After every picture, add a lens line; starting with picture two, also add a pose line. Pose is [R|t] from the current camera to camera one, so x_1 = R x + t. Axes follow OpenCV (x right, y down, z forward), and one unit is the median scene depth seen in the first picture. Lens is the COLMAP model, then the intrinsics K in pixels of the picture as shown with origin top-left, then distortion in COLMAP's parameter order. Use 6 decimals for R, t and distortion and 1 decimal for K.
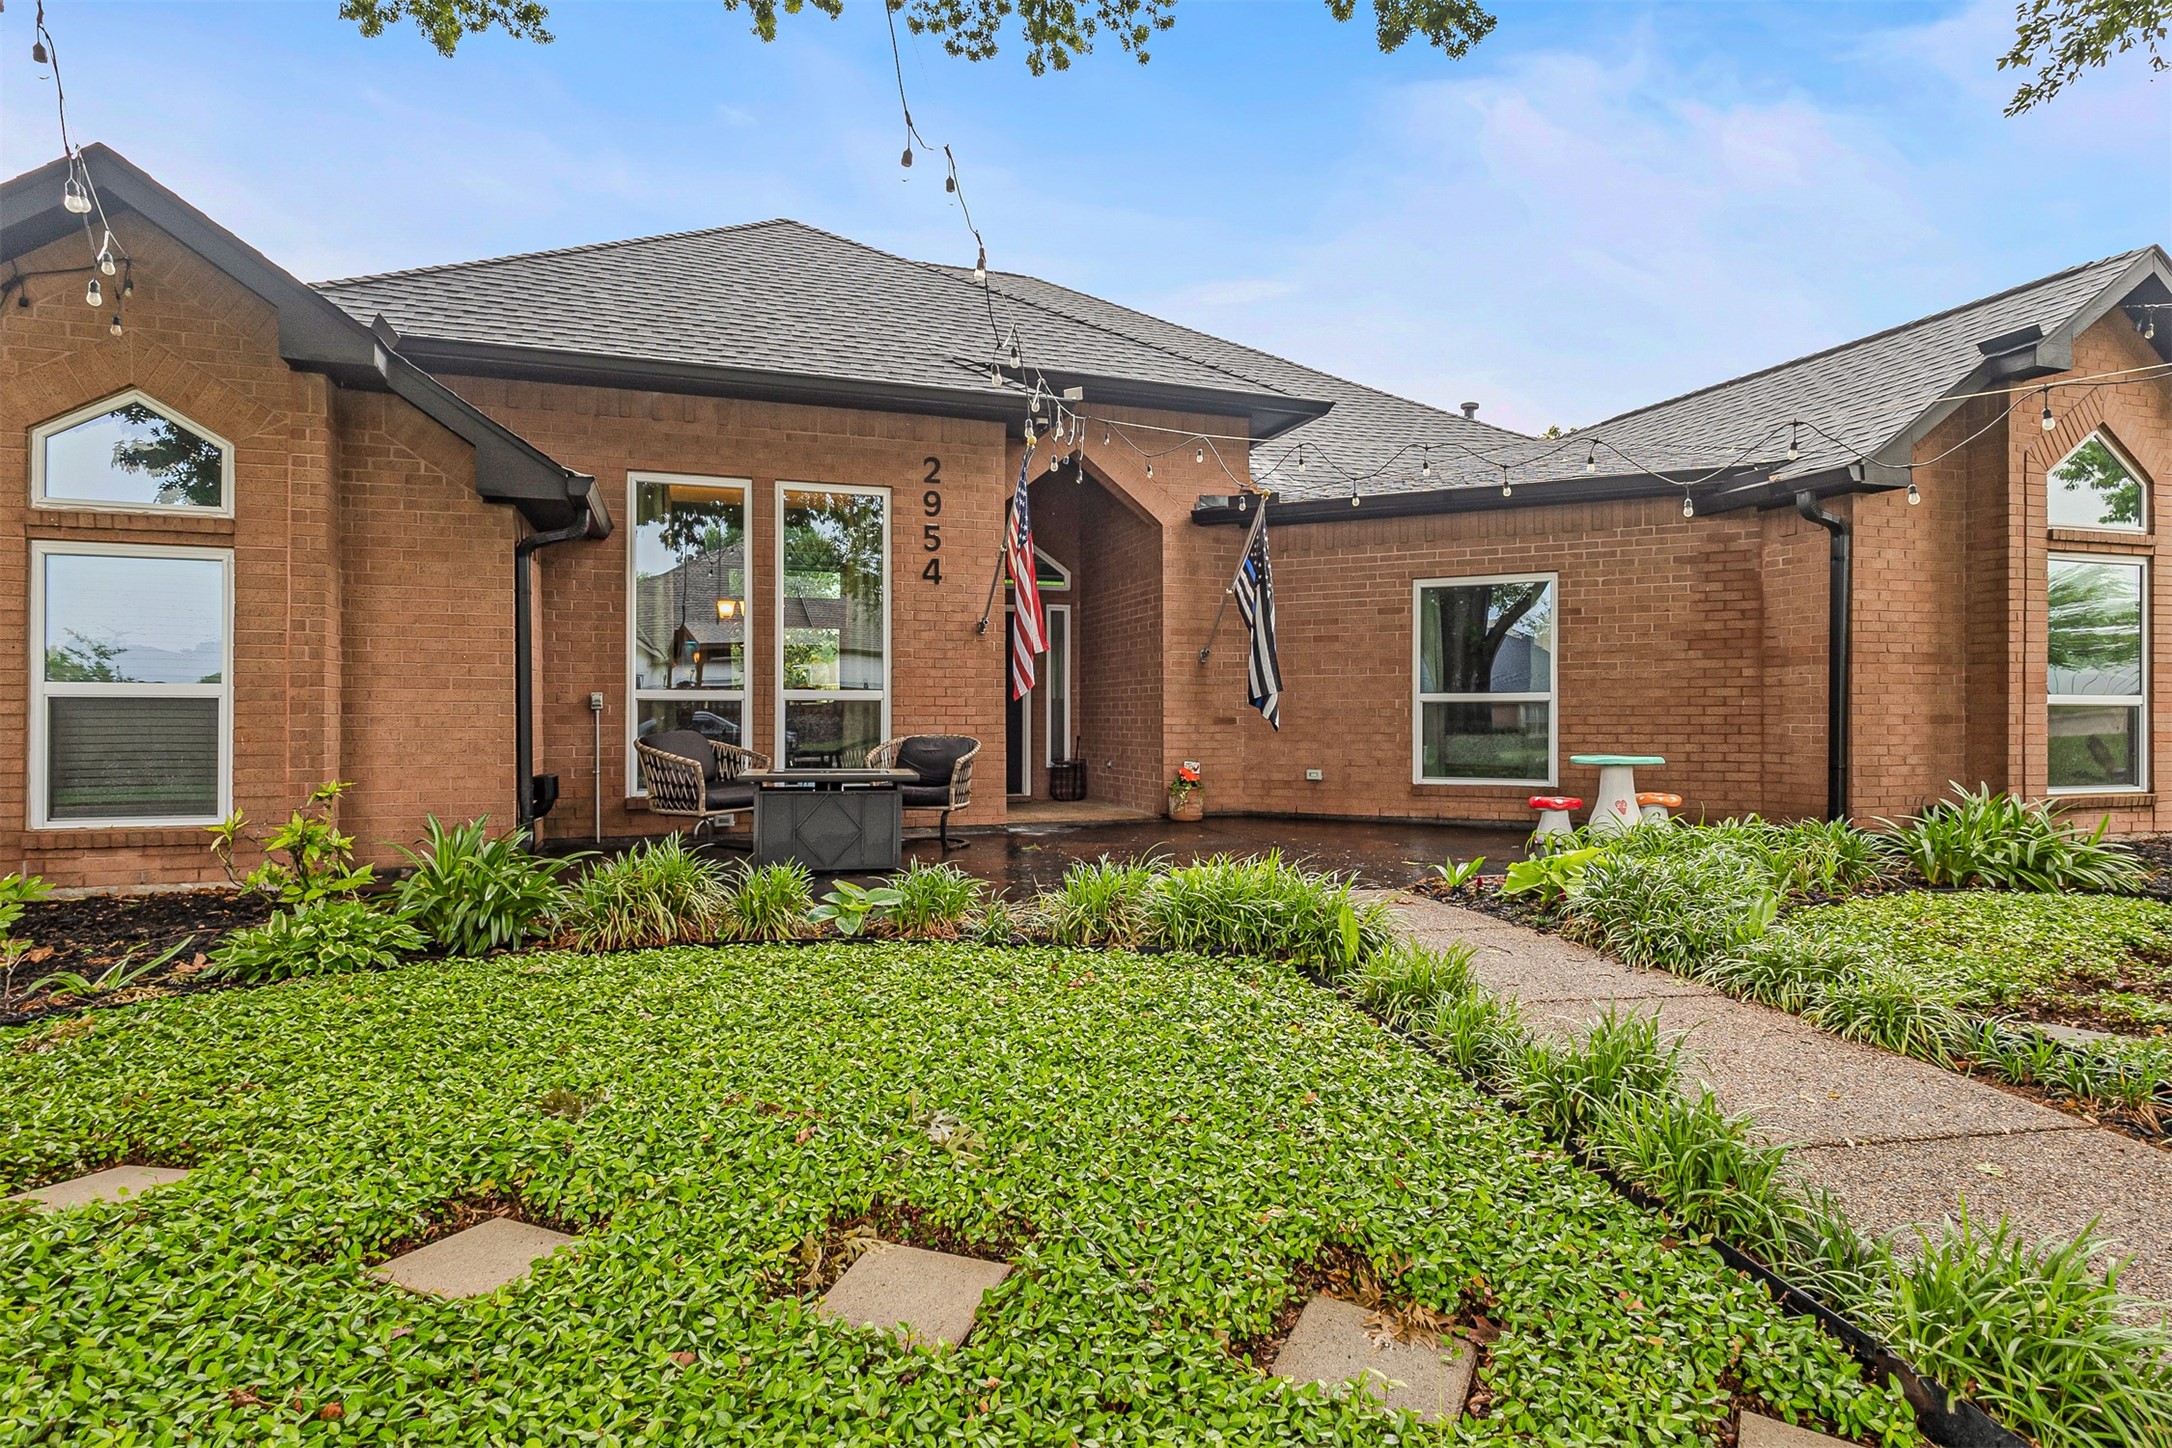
lens RADIAL K [[1094.9, 0, 1094.2], [0, 1094.9, 708.7], [0, 0, 1]] dist [0.010598, -0.001070]
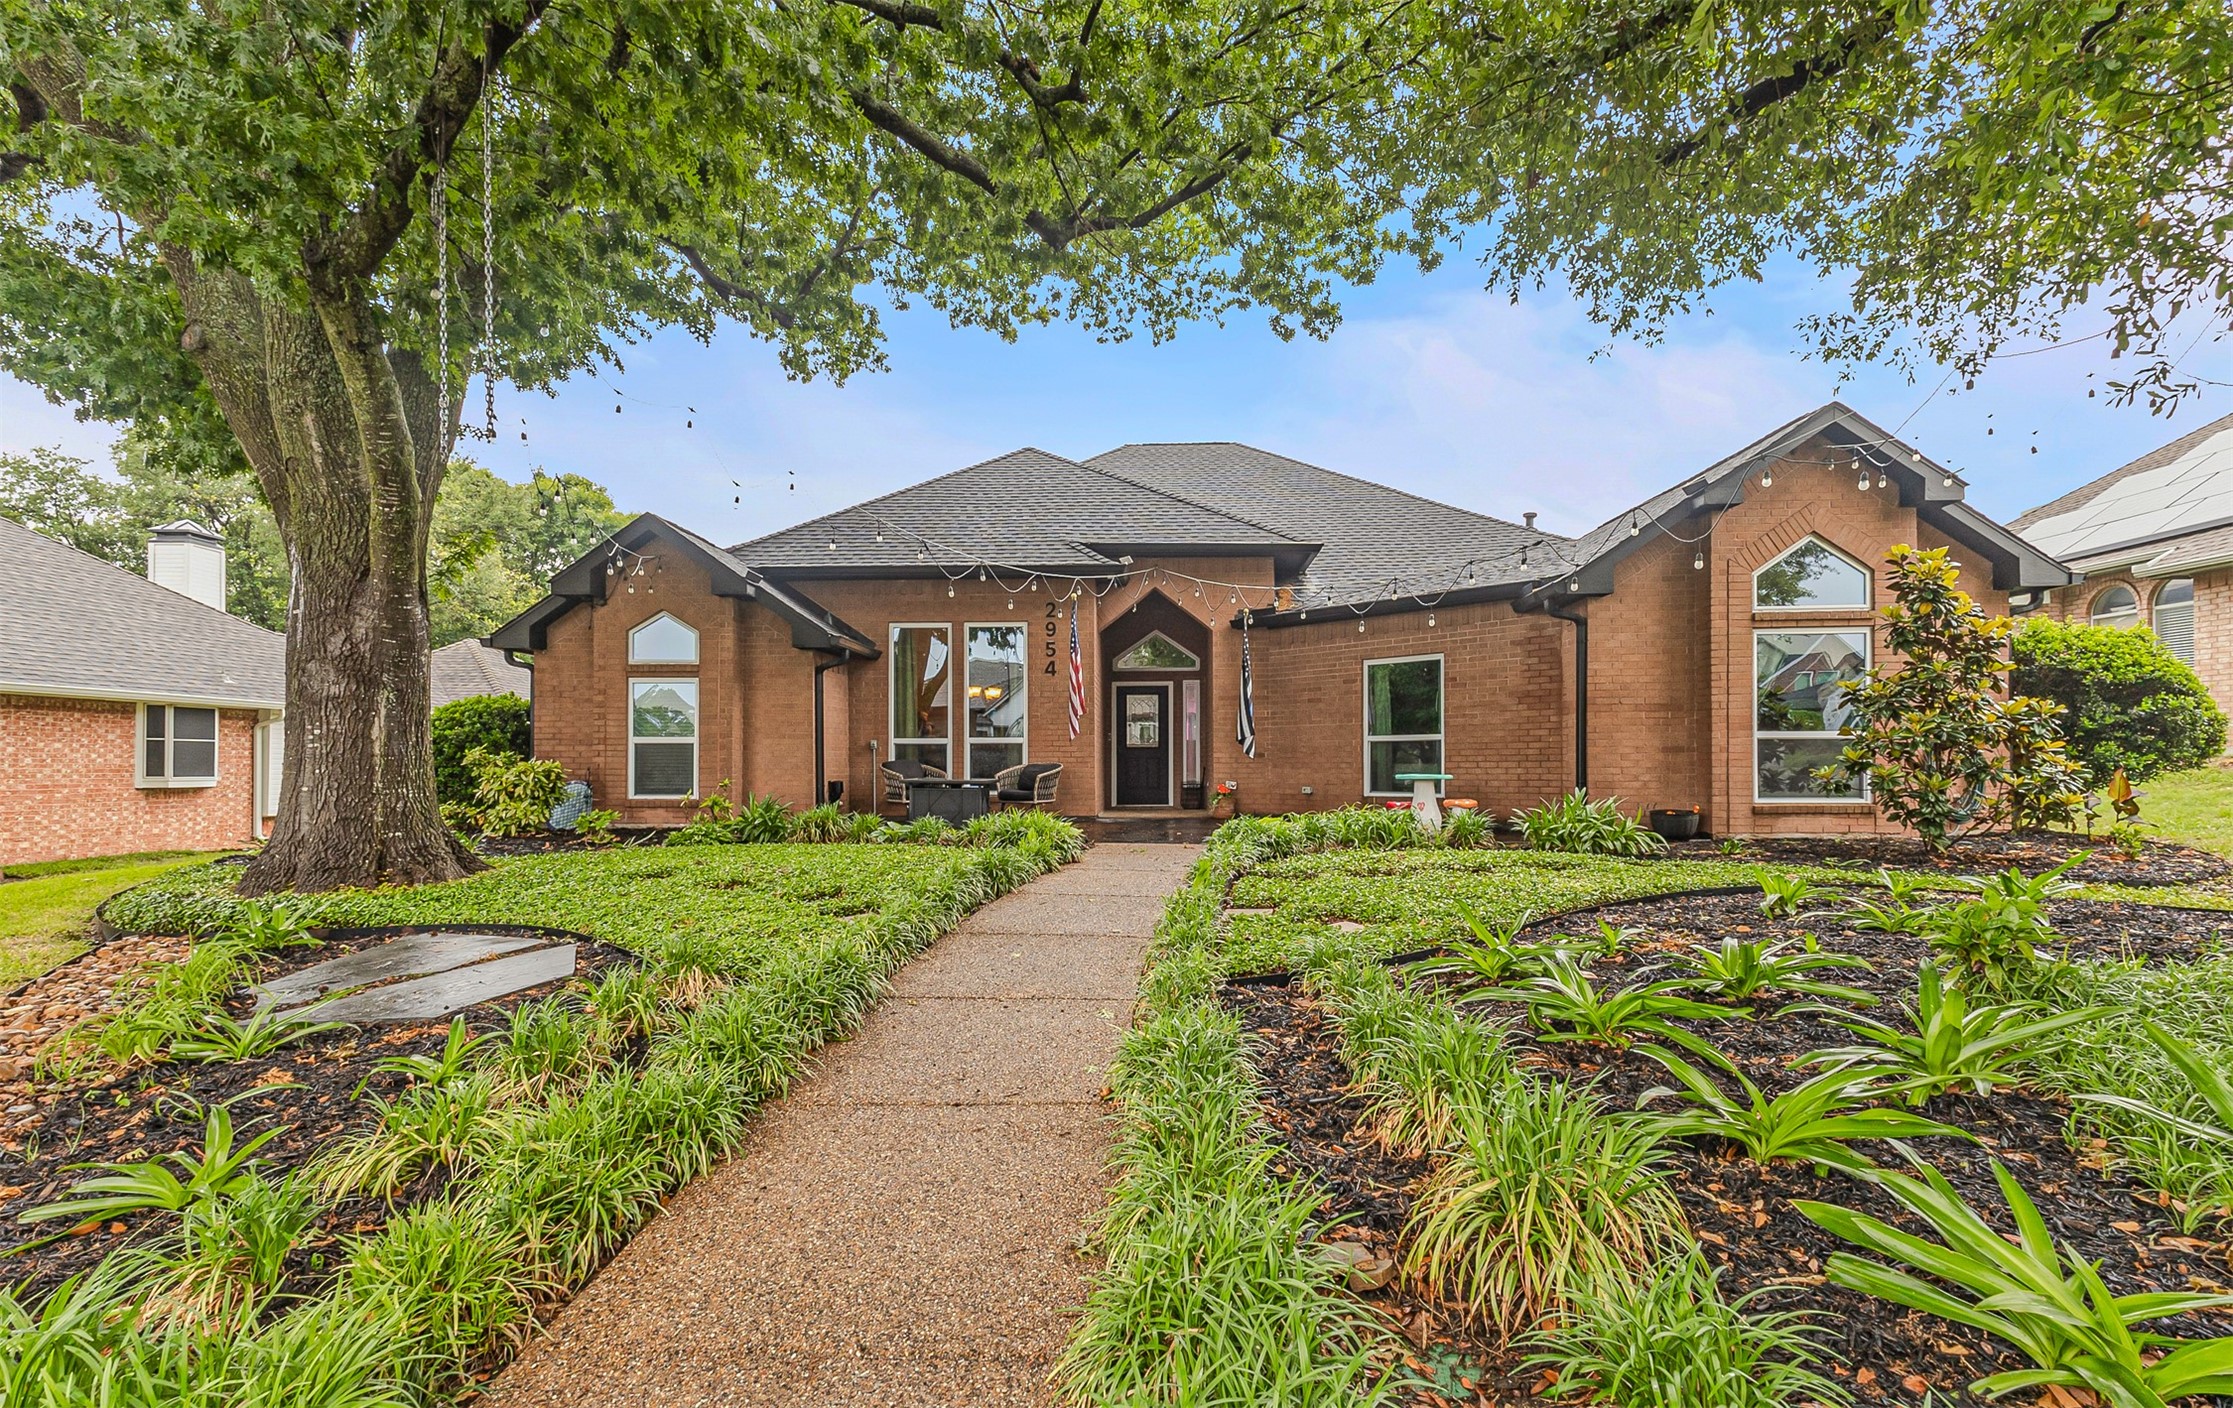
lens RADIAL K [[903.1, 0, 1136.6], [0, 903.1, 755.9], [0, 0, 1]] dist [0.004330, 0.000342]
pose [[0.944423, -0.003684, -0.328712, 0.469661], [0.004146, 0.999991, 0.000705, 0.013317], [0.328707, -0.002029, 0.944430, -0.318628]]
